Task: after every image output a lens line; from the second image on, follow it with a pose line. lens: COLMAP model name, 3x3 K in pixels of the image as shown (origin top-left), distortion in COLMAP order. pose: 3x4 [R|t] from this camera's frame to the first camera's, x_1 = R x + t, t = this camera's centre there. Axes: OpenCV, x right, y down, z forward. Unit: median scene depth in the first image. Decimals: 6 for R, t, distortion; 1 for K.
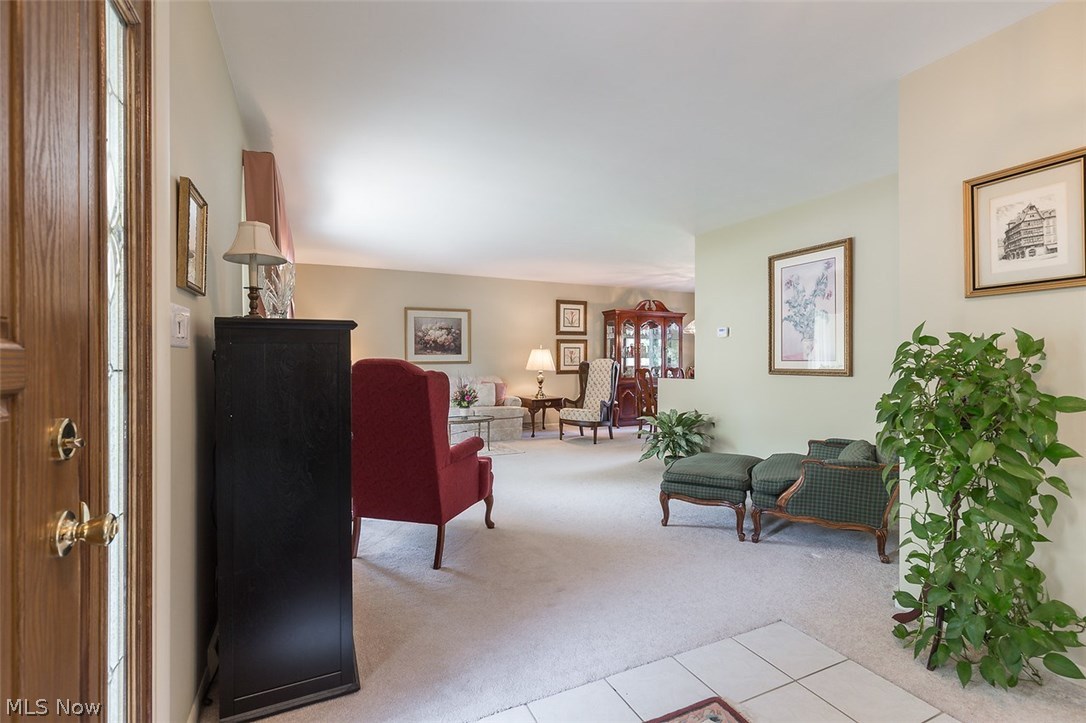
lens RADIAL K [[486.7, 0, 550.4], [0, 486.7, 359.6], [0, 0, 1]] dist [-0.000275, -0.000225]
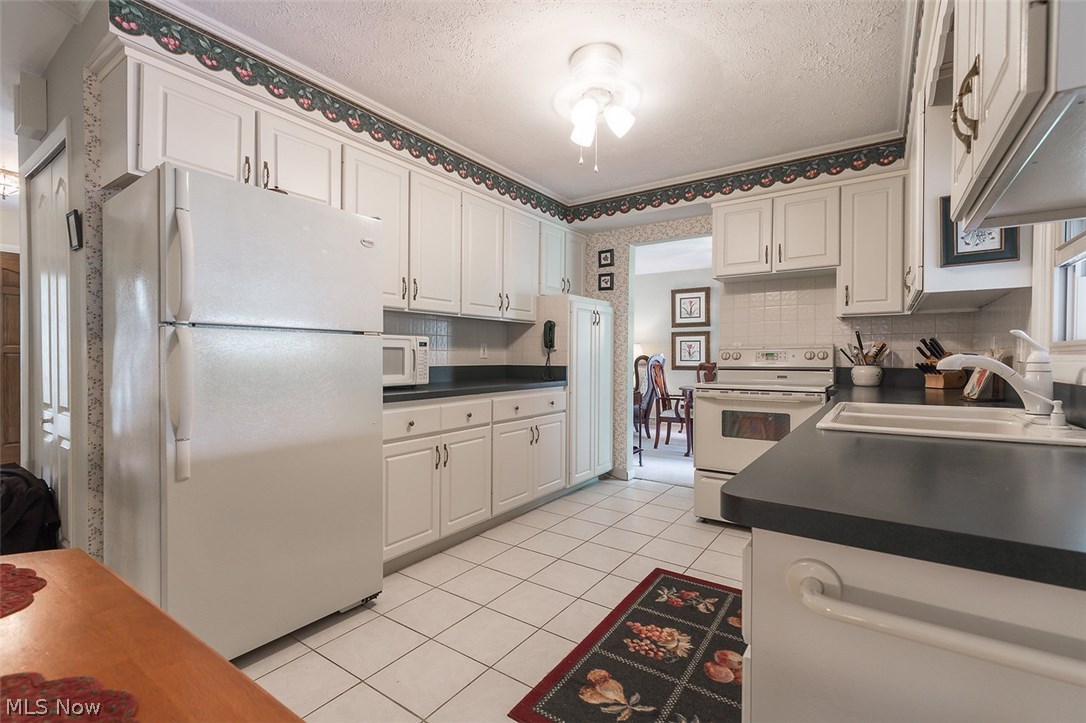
lens RADIAL K [[486.7, 0, 550.4], [0, 486.7, 359.6], [0, 0, 1]] dist [-0.000275, -0.000225]
pose [[0.500567, 0.009726, -0.865643, 0.702617], [-0.005859, 0.999952, 0.007847, 0.004497], [0.865678, 0.001144, 0.500600, 0.330900]]
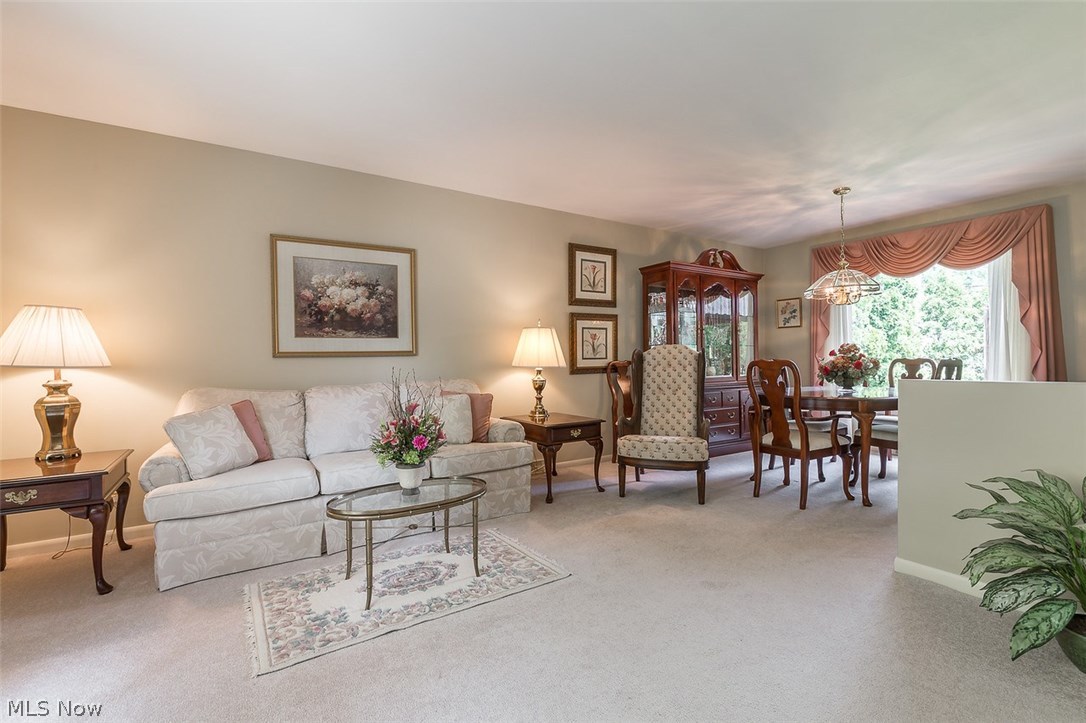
lens RADIAL K [[486.7, 0, 550.4], [0, 486.7, 359.6], [0, 0, 1]] dist [-0.000275, -0.000225]
pose [[0.991430, -0.011255, 0.130157, -0.084344], [0.011100, 0.999937, 0.001913, 0.011565], [-0.130170, -0.000451, 0.991492, 0.439288]]
